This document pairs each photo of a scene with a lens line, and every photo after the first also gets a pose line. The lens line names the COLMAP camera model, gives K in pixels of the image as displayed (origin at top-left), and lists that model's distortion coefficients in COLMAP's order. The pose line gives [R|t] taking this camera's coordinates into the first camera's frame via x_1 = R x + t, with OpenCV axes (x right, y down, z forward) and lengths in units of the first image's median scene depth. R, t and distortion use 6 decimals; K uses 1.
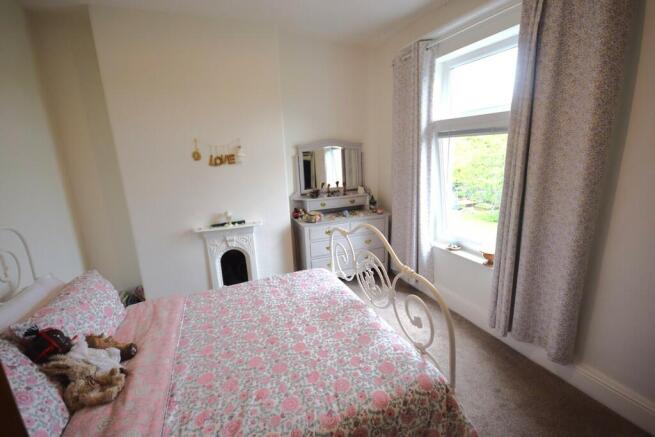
lens RADIAL K [[307.2, 0, 331.8], [0, 307.2, 215.4], [0, 0, 1]] dist [-0.000895, -0.000090]
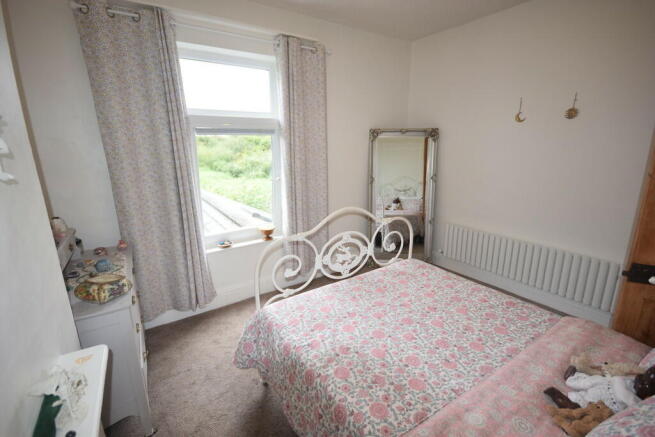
lens RADIAL K [[307.2, 0, 331.8], [0, 307.2, 215.4], [0, 0, 1]] dist [-0.000895, -0.000090]
pose [[-0.227479, -0.189839, 0.955099, -1.017084], [0.224913, 0.944051, 0.241211, -0.239702], [-0.947453, 0.269685, -0.172054, 1.329618]]
